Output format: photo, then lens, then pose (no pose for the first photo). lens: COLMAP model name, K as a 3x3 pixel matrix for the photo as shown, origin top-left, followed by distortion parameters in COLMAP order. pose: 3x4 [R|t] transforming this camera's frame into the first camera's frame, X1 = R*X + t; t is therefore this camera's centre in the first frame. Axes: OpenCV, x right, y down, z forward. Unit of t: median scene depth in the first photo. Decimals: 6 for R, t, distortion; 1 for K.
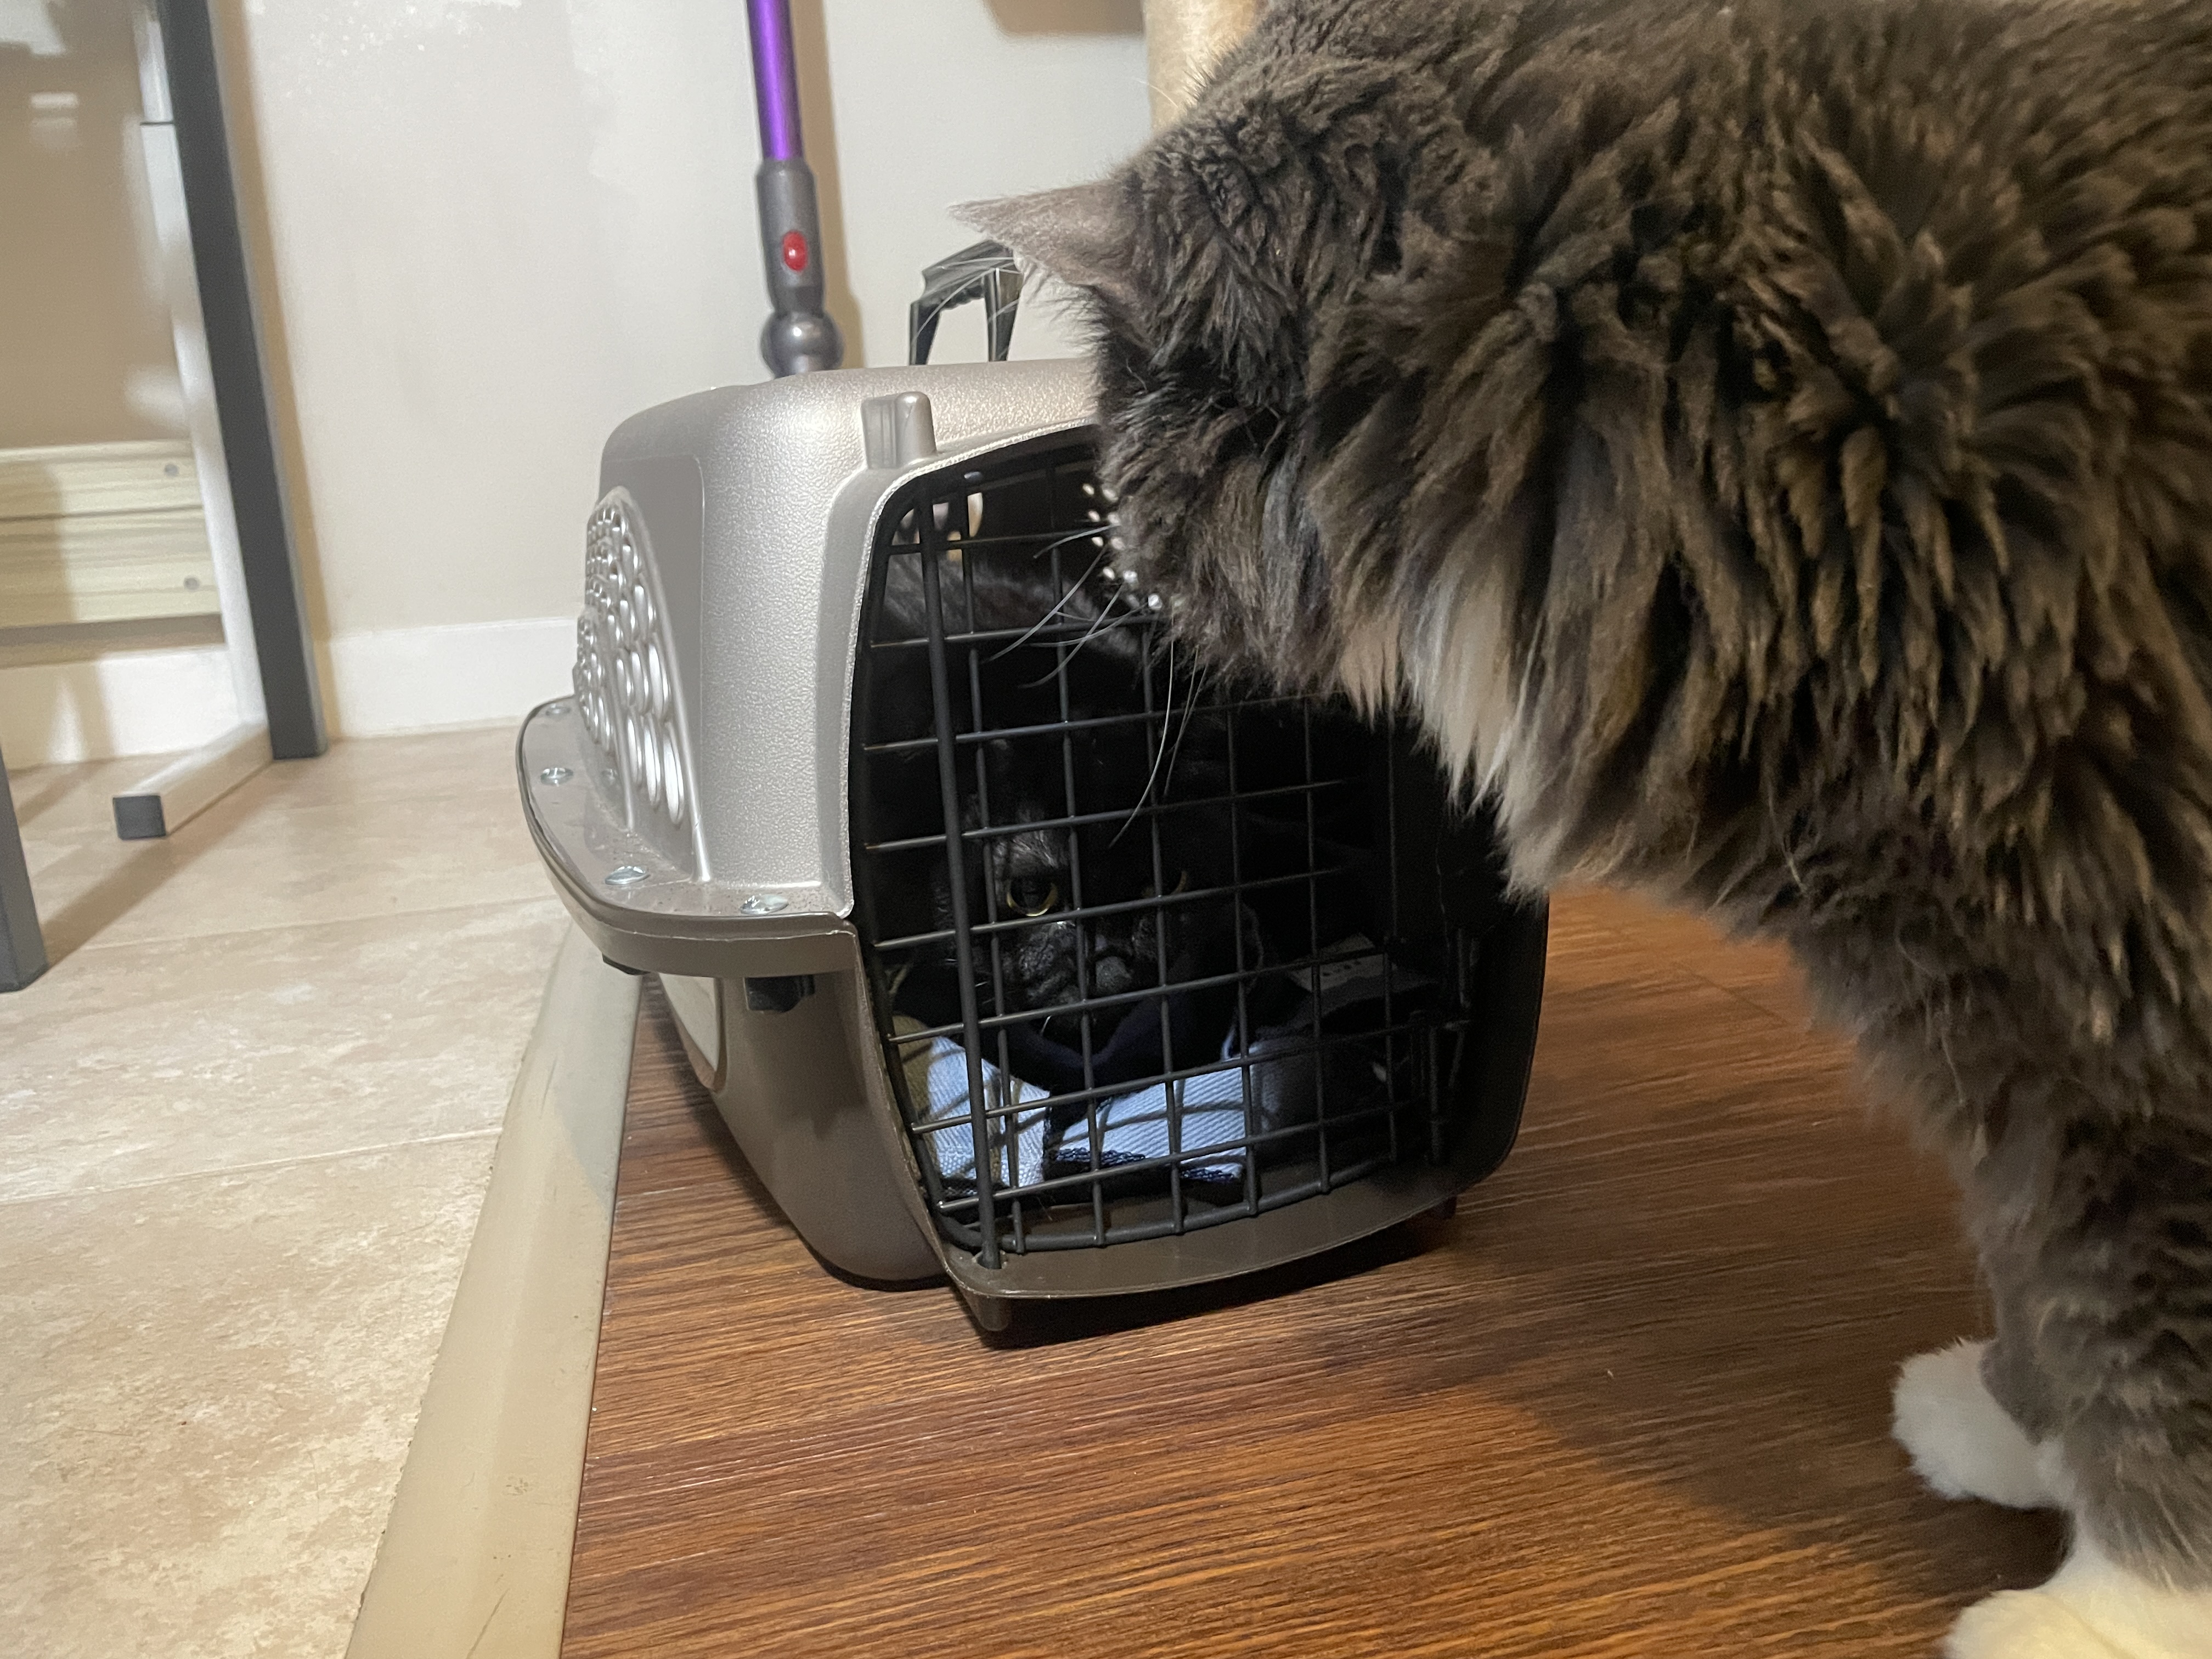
lens RADIAL K [[1688.9, 0, 1070.3], [0, 1688.9, 826.8], [0, 0, 1]] dist [0.080387, -0.125844]
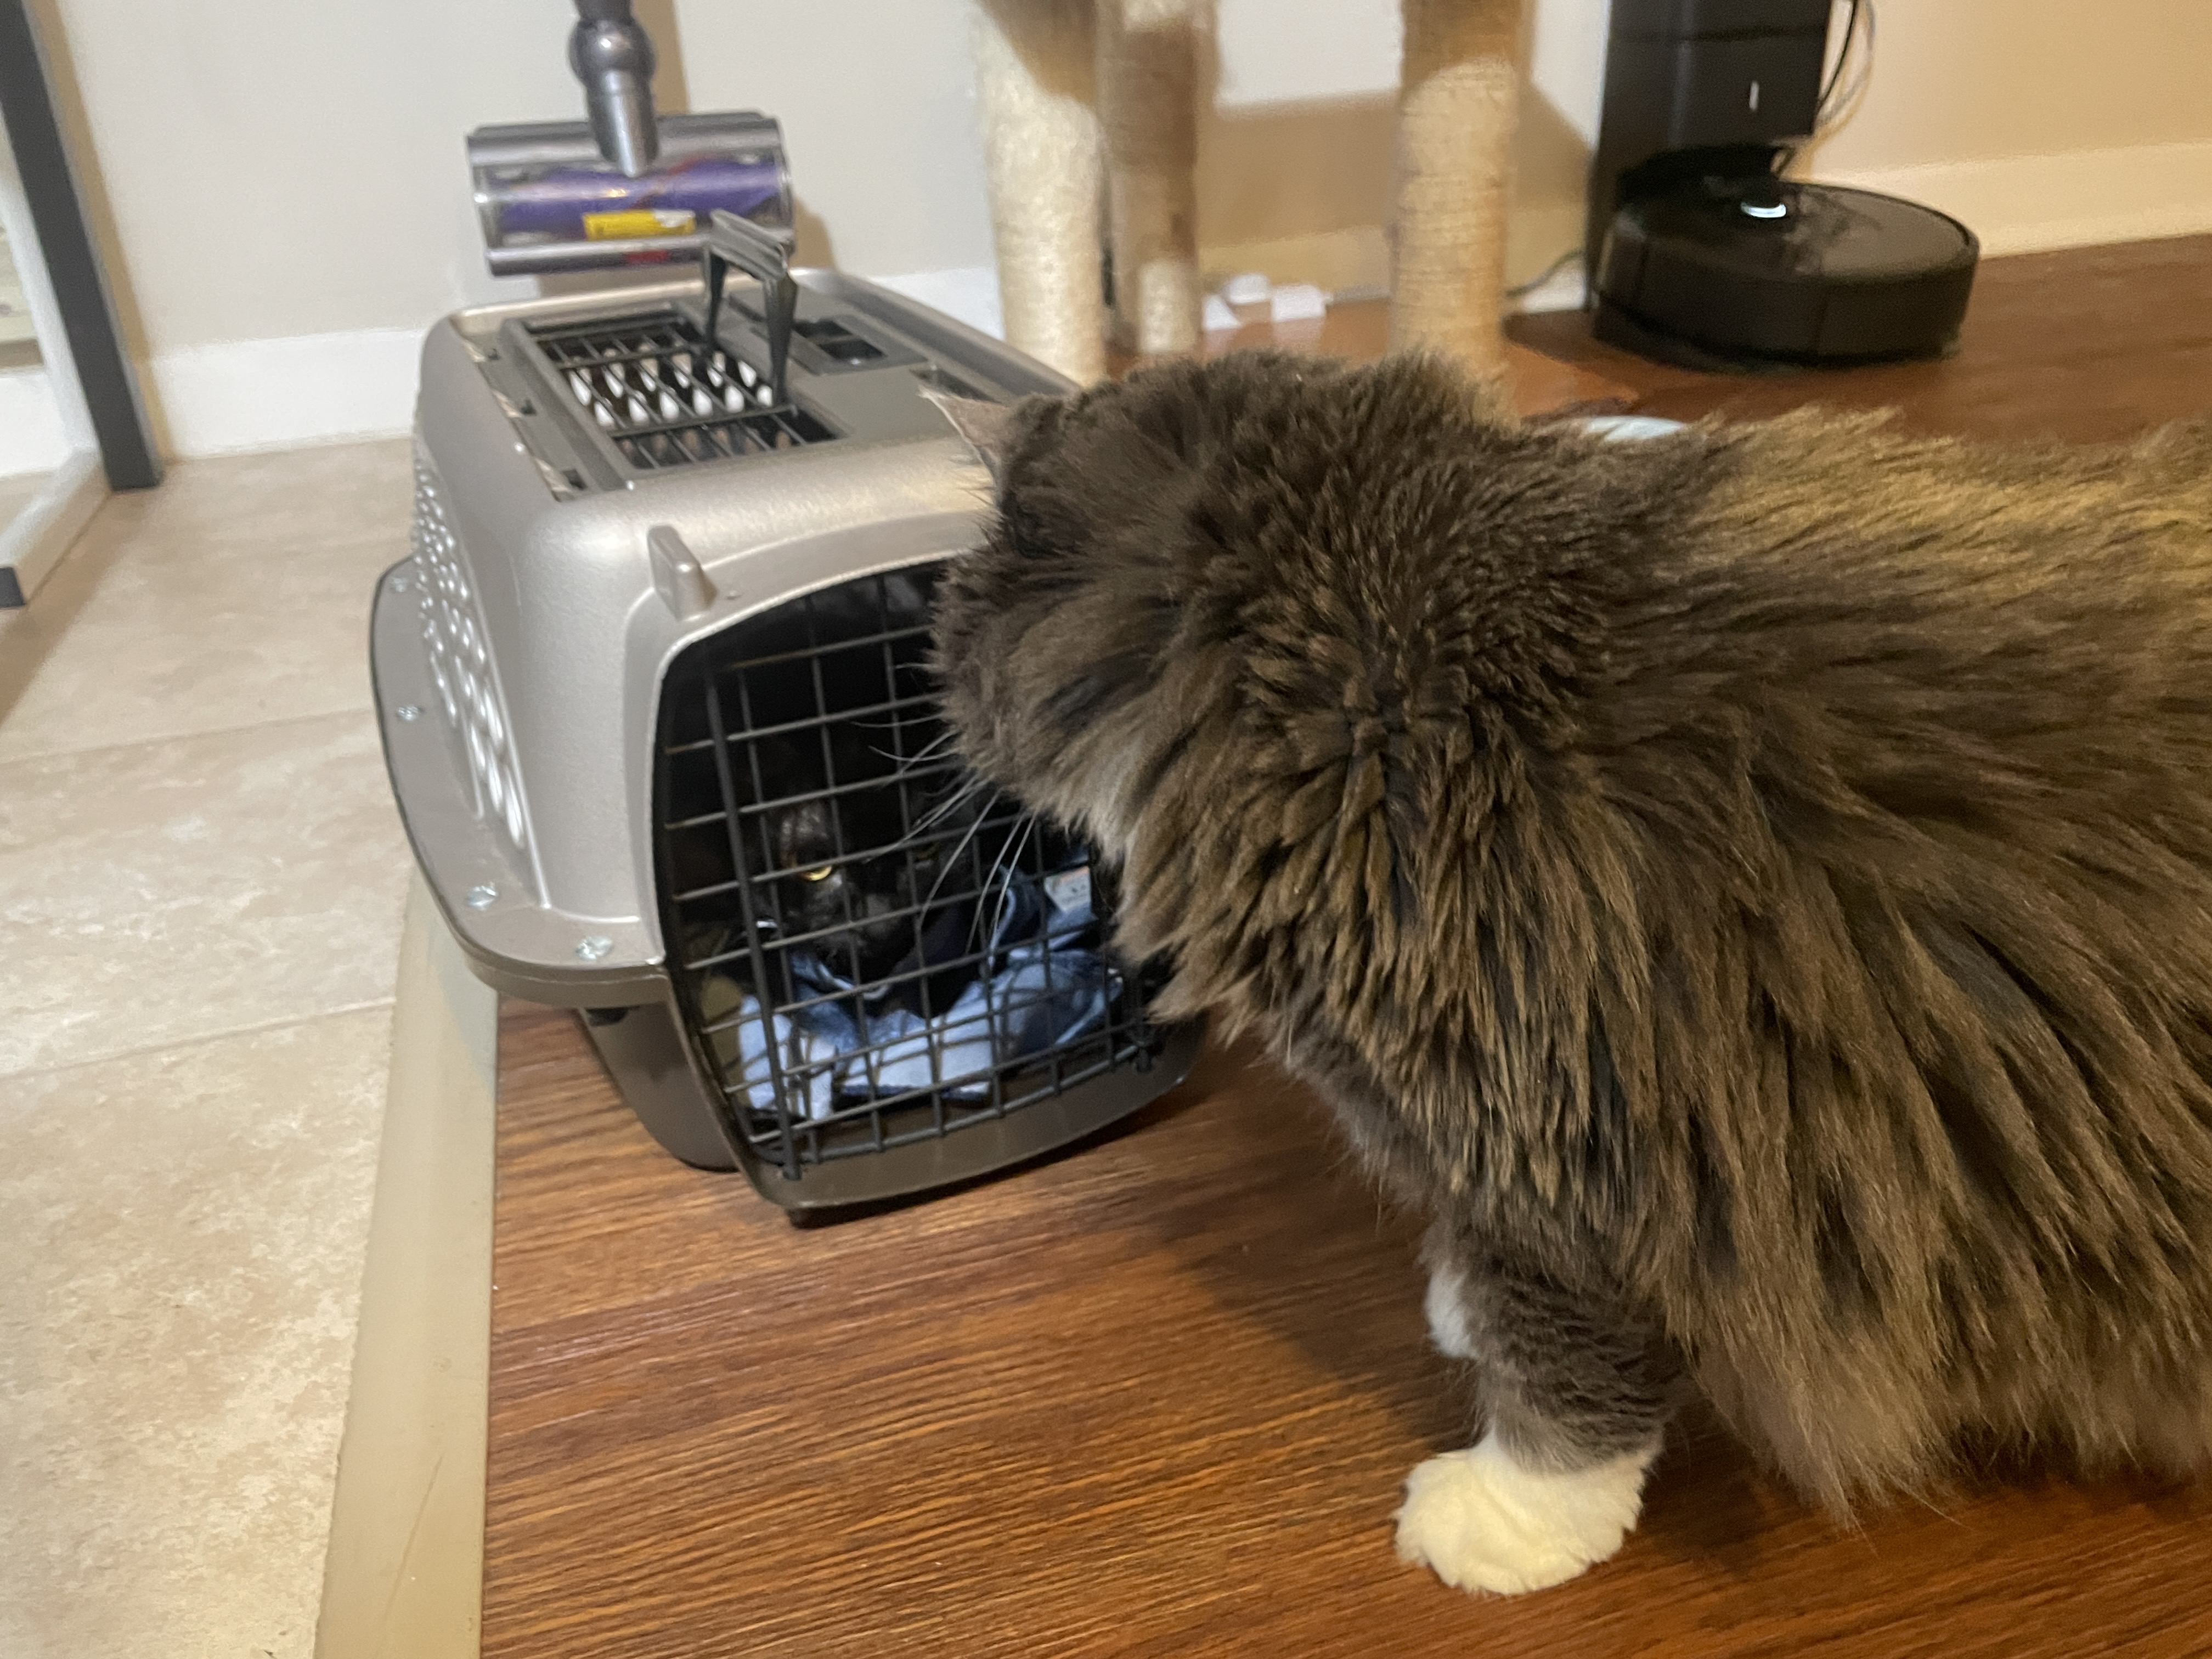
lens RADIAL K [[1729.6, 0, 1054.3], [0, 1729.6, 830.9], [0, 0, 1]] dist [0.077320, -0.129925]
pose [[0.998404, -0.021758, 0.052108, 0.090798], [0.007493, 0.965670, 0.259663, -0.346269], [-0.055969, -0.258858, 0.964293, -0.236999]]
